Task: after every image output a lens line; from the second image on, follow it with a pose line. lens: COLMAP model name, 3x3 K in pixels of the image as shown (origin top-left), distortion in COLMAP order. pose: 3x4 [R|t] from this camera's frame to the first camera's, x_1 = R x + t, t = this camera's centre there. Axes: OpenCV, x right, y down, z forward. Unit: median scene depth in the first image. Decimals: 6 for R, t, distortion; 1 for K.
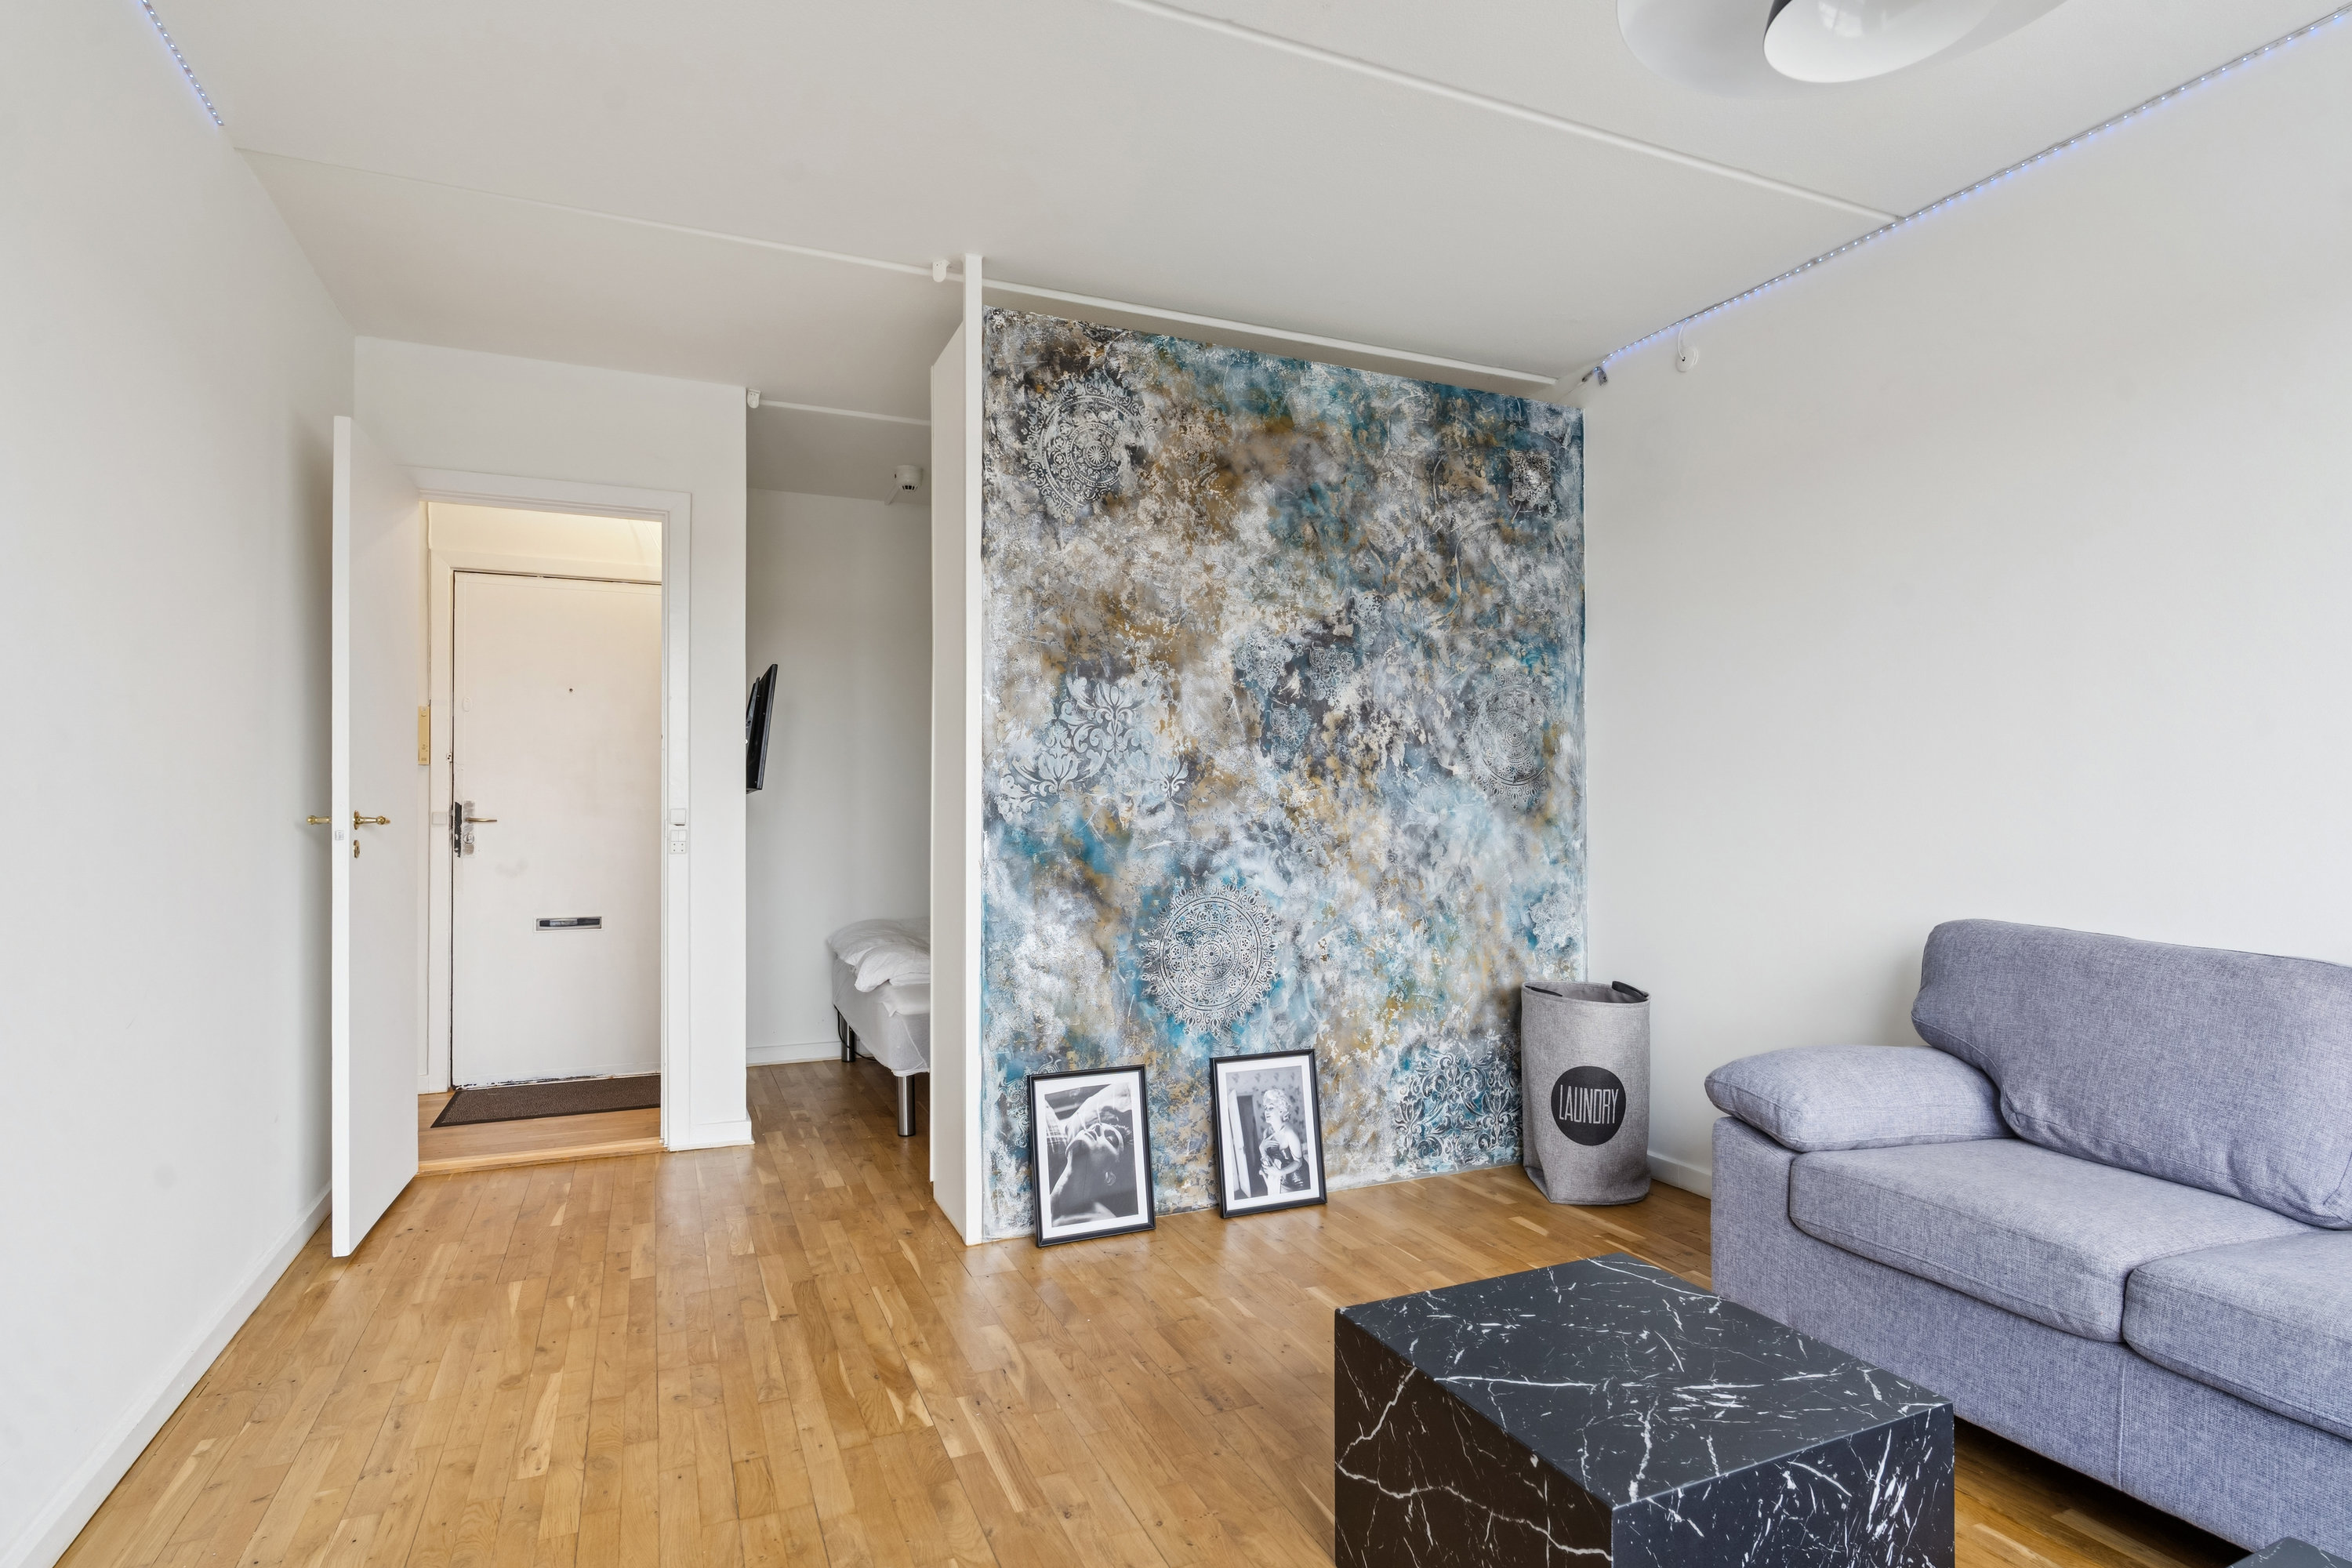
lens RADIAL K [[1212.0, 0, 1170.6], [0, 1212.0, 754.2], [0, 0, 1]] dist [-0.010180, 0.008003]
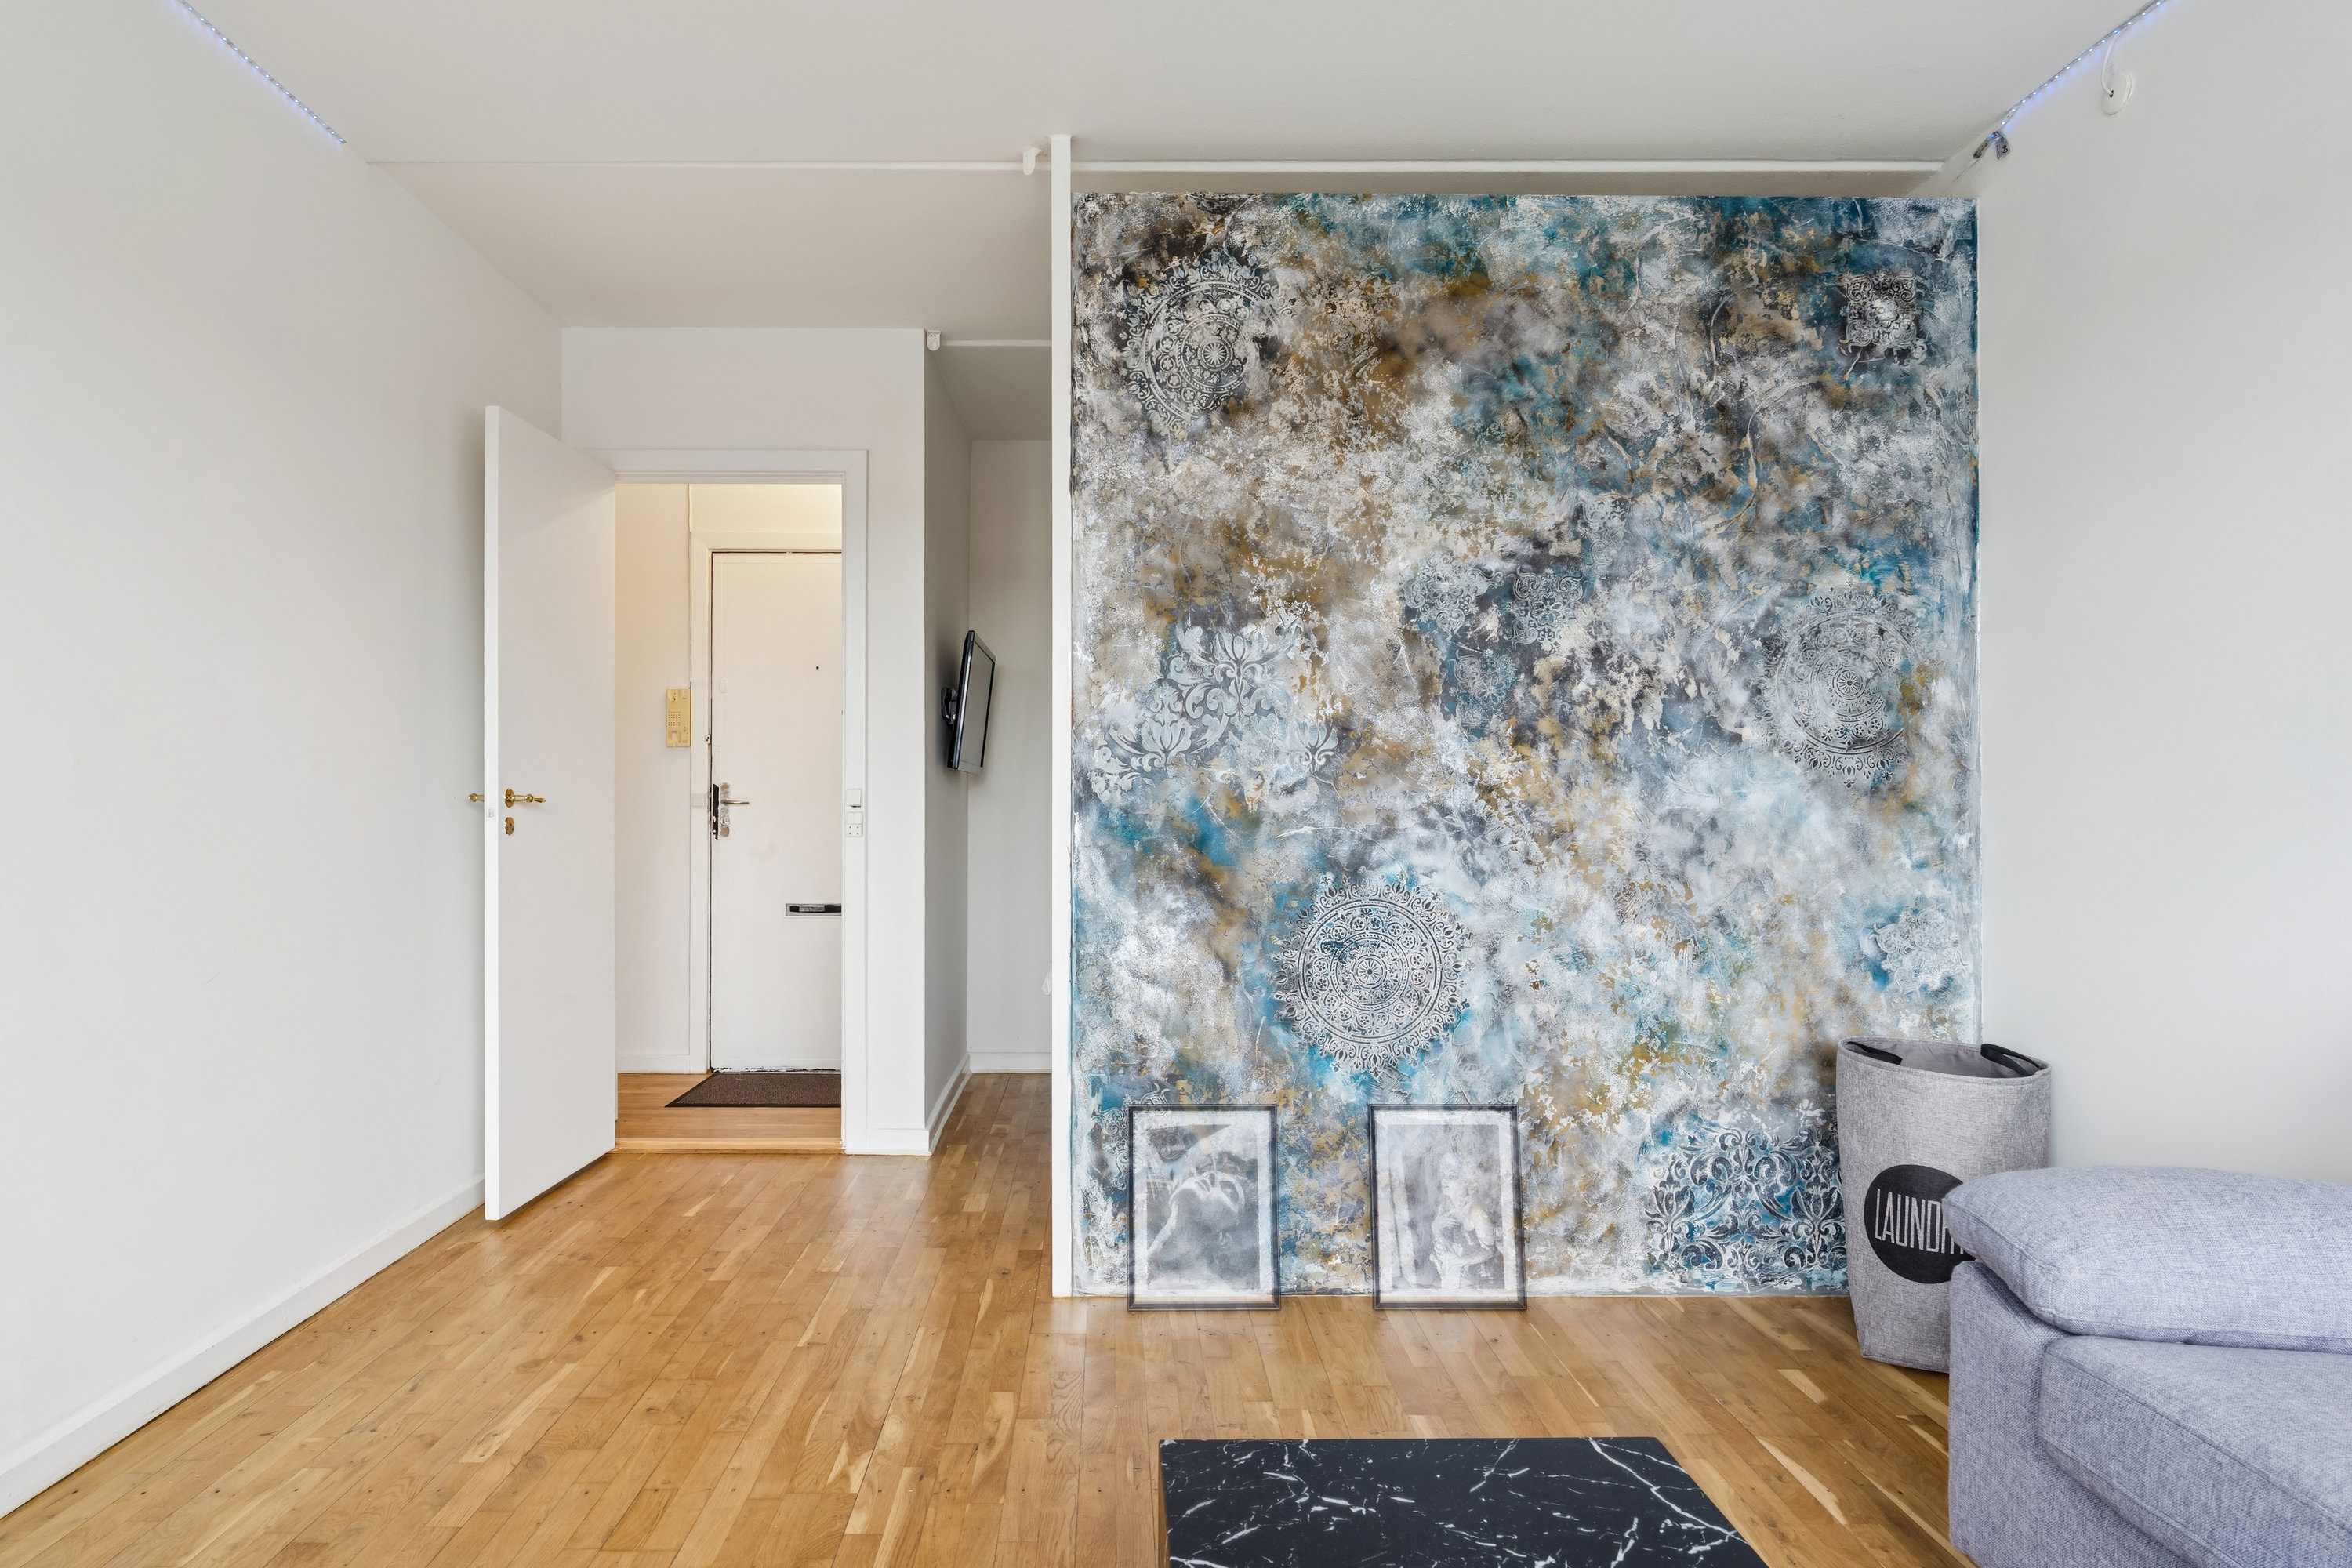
lens RADIAL K [[1400.6, 0, 1174.2], [0, 1400.6, 747.6], [0, 0, 1]] dist [-0.003729, 0.003018]
pose [[0.917739, -0.012896, -0.396973, 0.271476], [0.015773, 0.999868, 0.003983, 0.013567], [0.396870, -0.009917, 0.917821, 0.114415]]
